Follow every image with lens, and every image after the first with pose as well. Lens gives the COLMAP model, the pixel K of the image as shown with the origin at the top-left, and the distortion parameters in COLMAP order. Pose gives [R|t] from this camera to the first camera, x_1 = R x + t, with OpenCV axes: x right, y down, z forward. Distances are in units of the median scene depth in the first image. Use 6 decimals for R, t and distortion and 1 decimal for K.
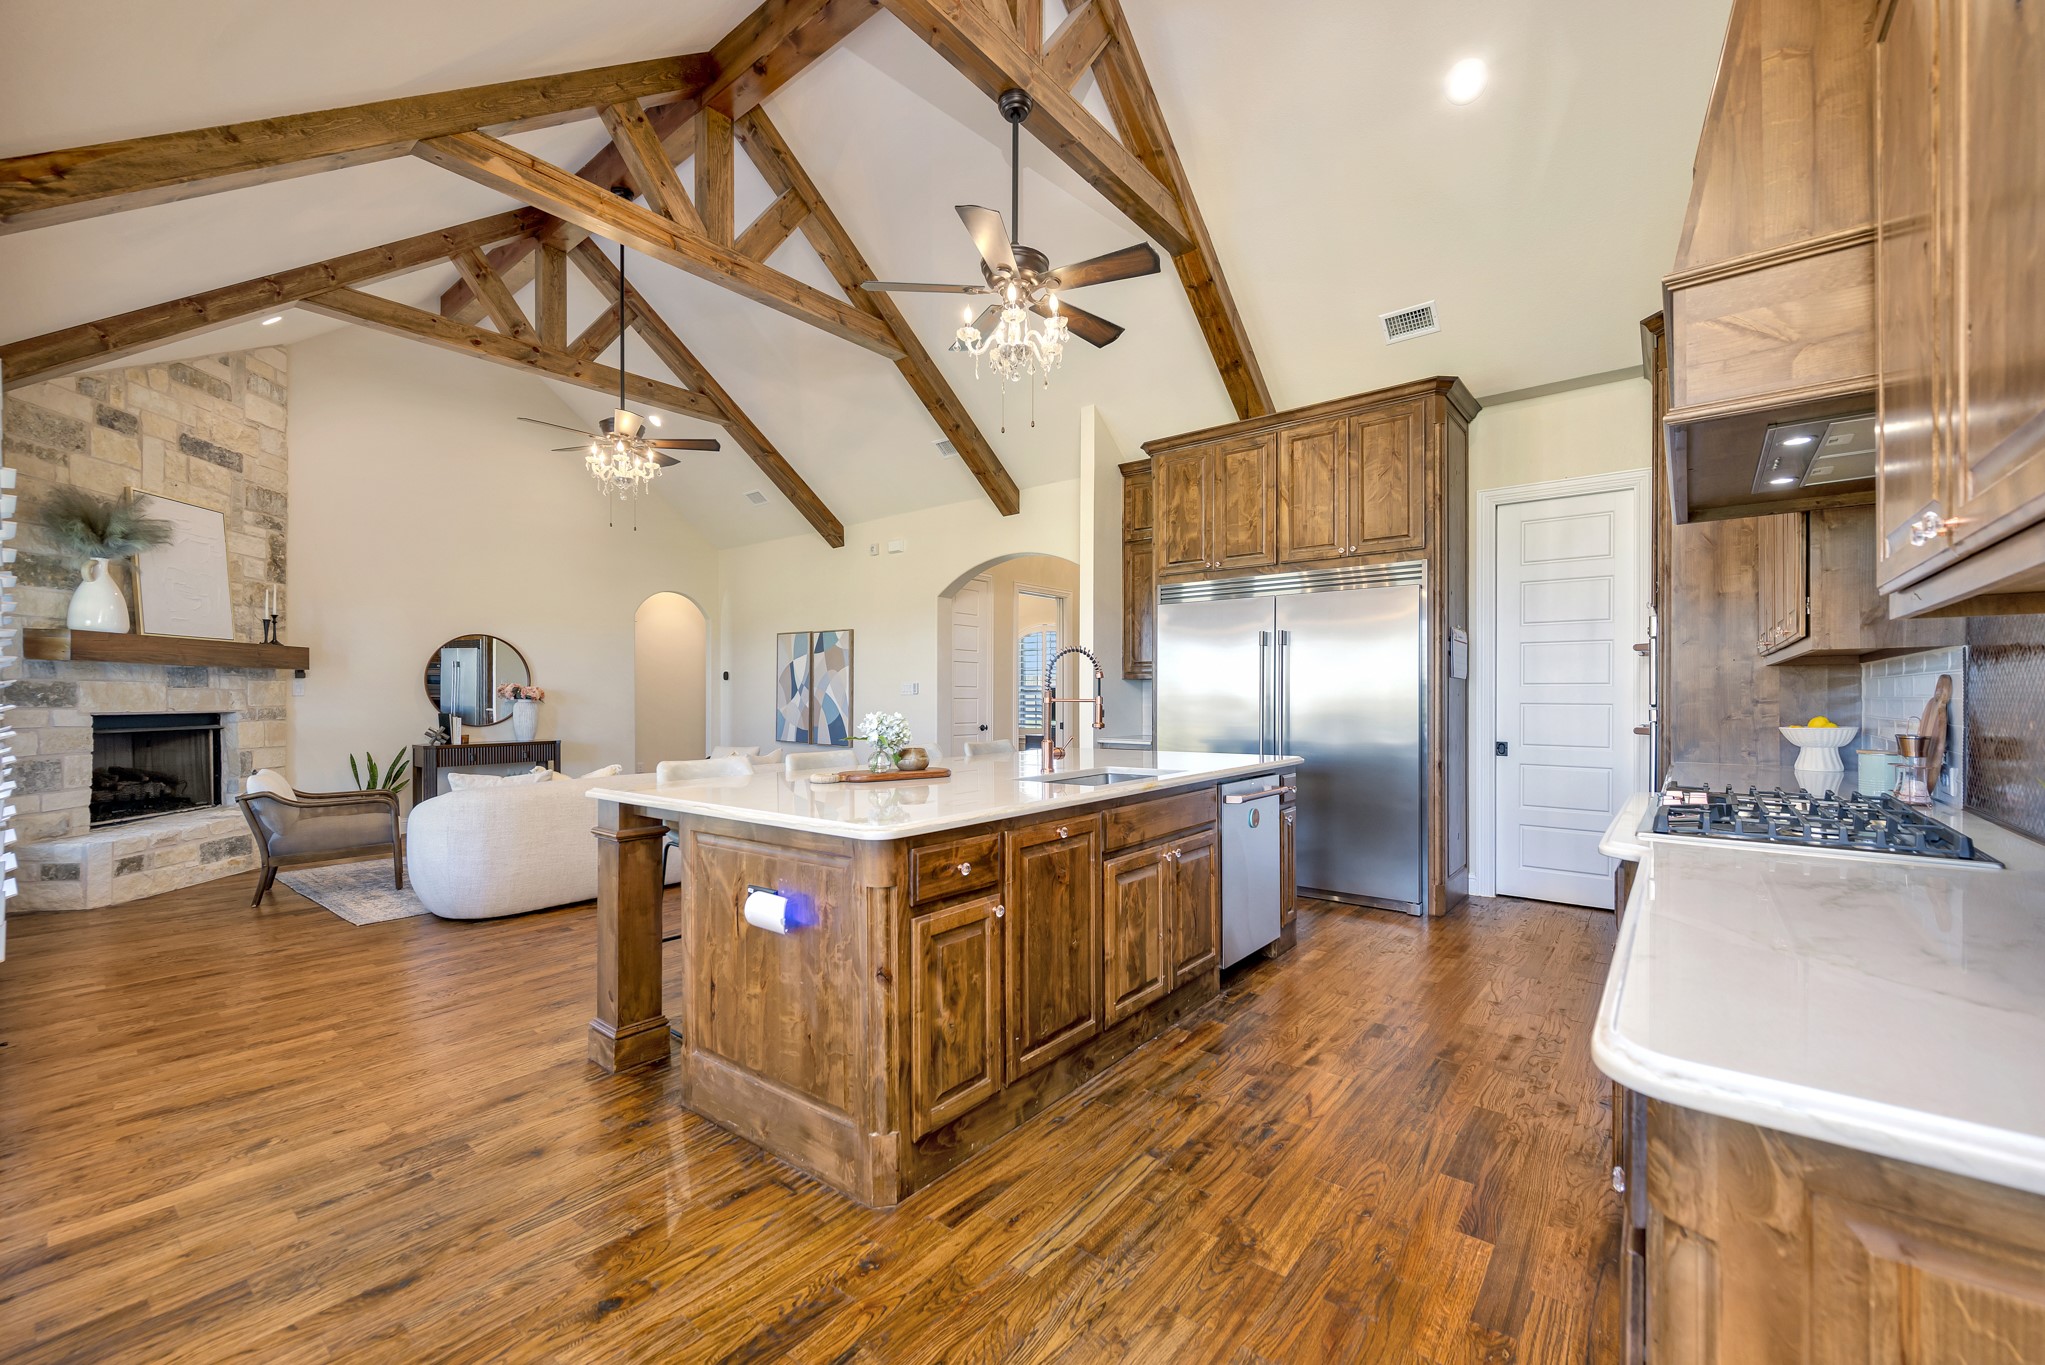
lens RADIAL K [[829.3, 0, 1020.9], [0, 829.3, 691.9], [0, 0, 1]] dist [0.001165, -0.000006]
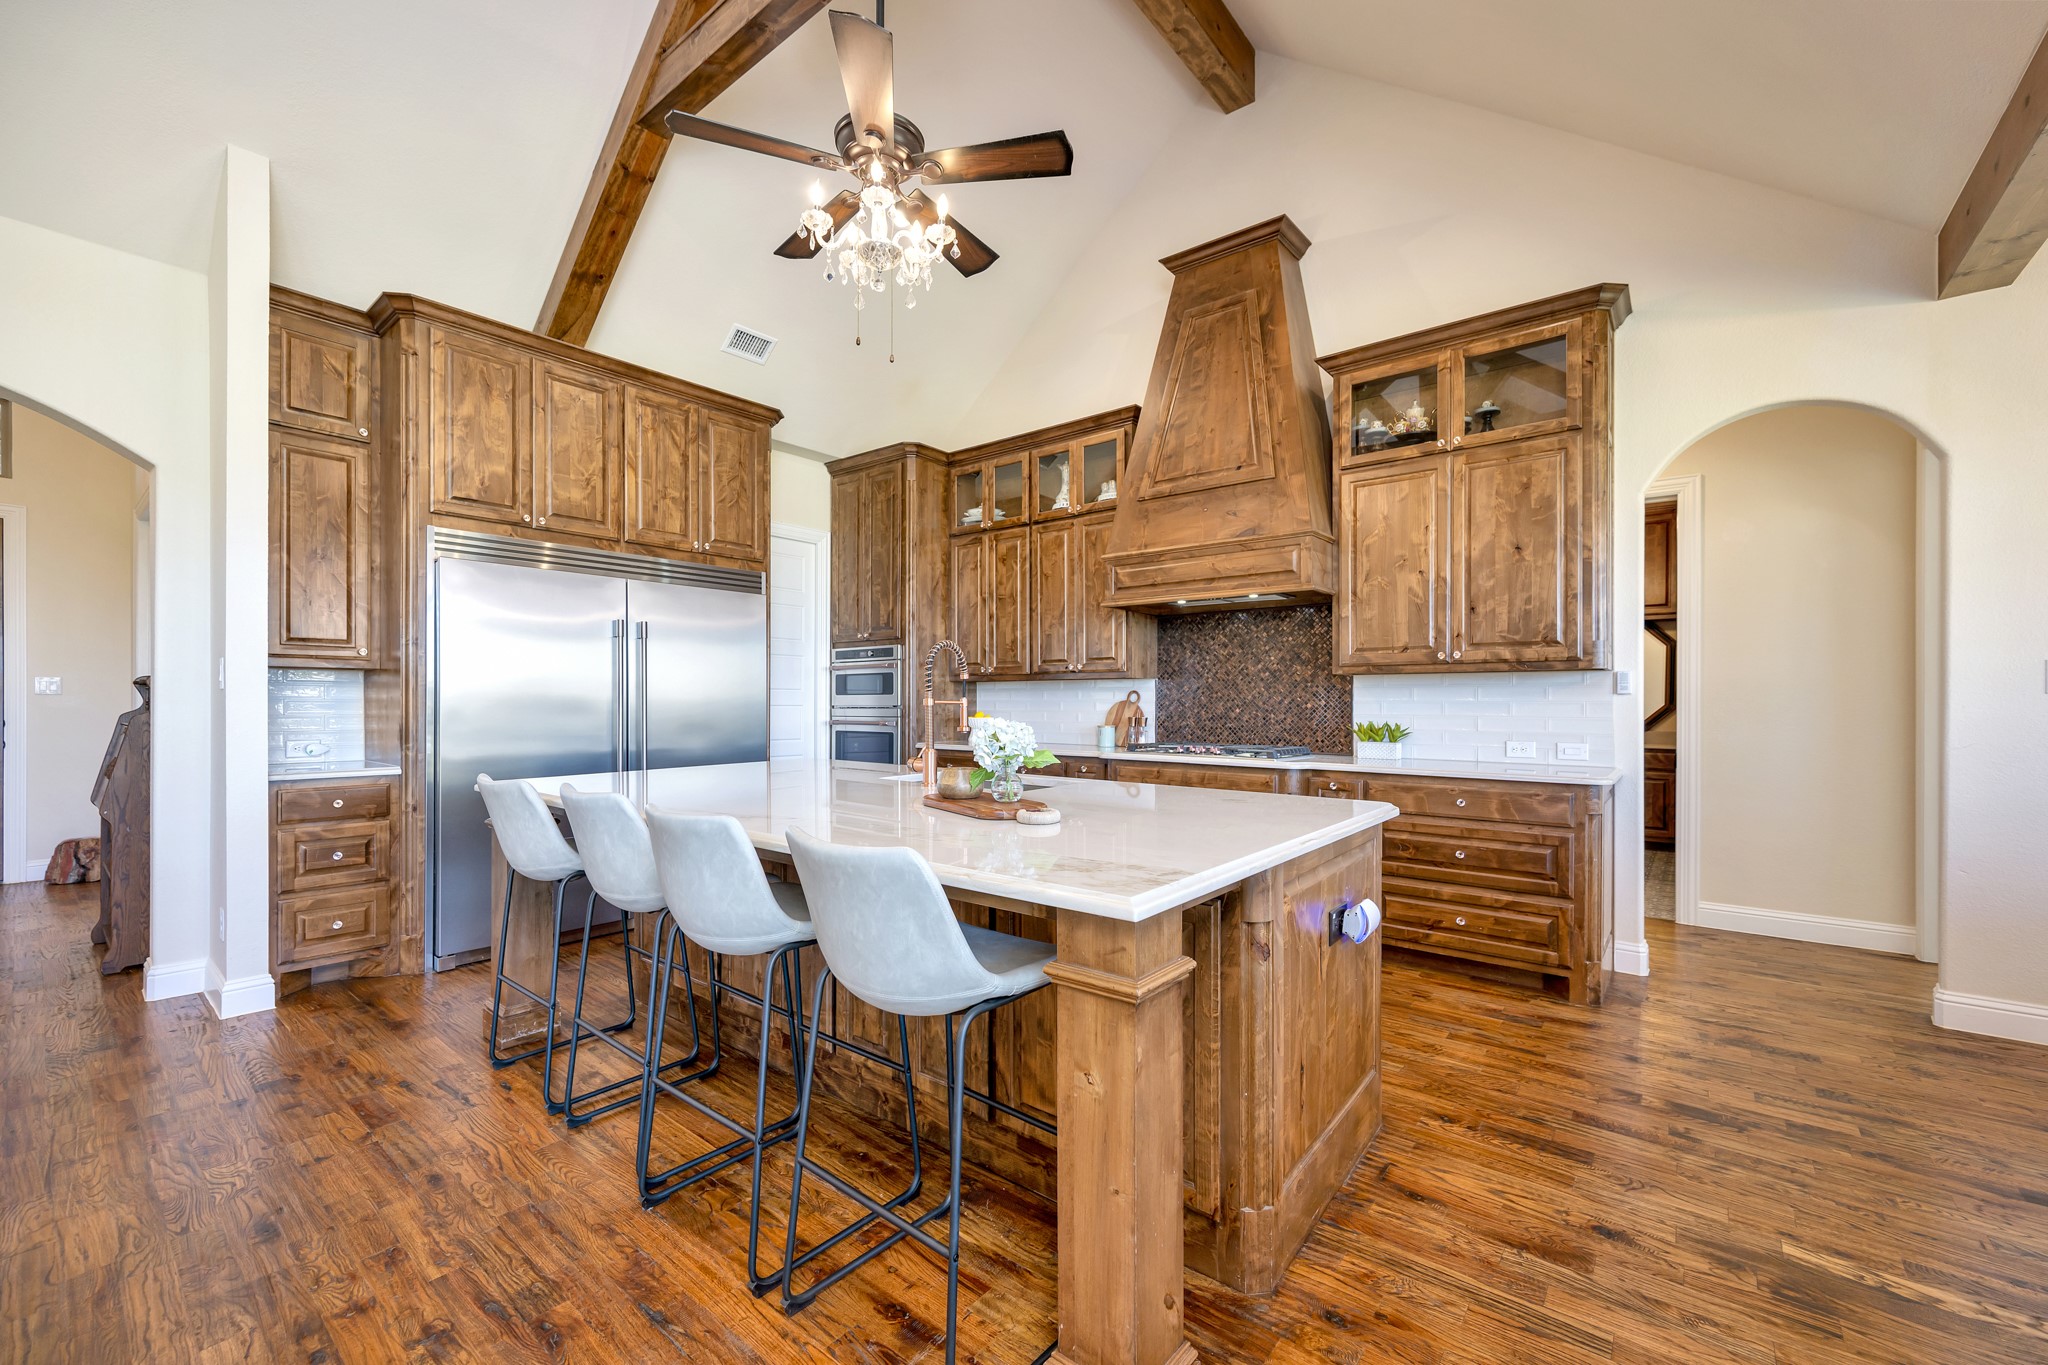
lens RADIAL K [[830.5, 0, 1024.0], [0, 830.5, 696.4], [0, 0, 1]] dist [0.001165, -0.000006]
pose [[-0.000682, 0.005474, 0.999985, -1.542101], [-0.009609, 0.999939, -0.005481, 0.015460], [-0.999954, -0.009613, -0.000629, 1.696002]]
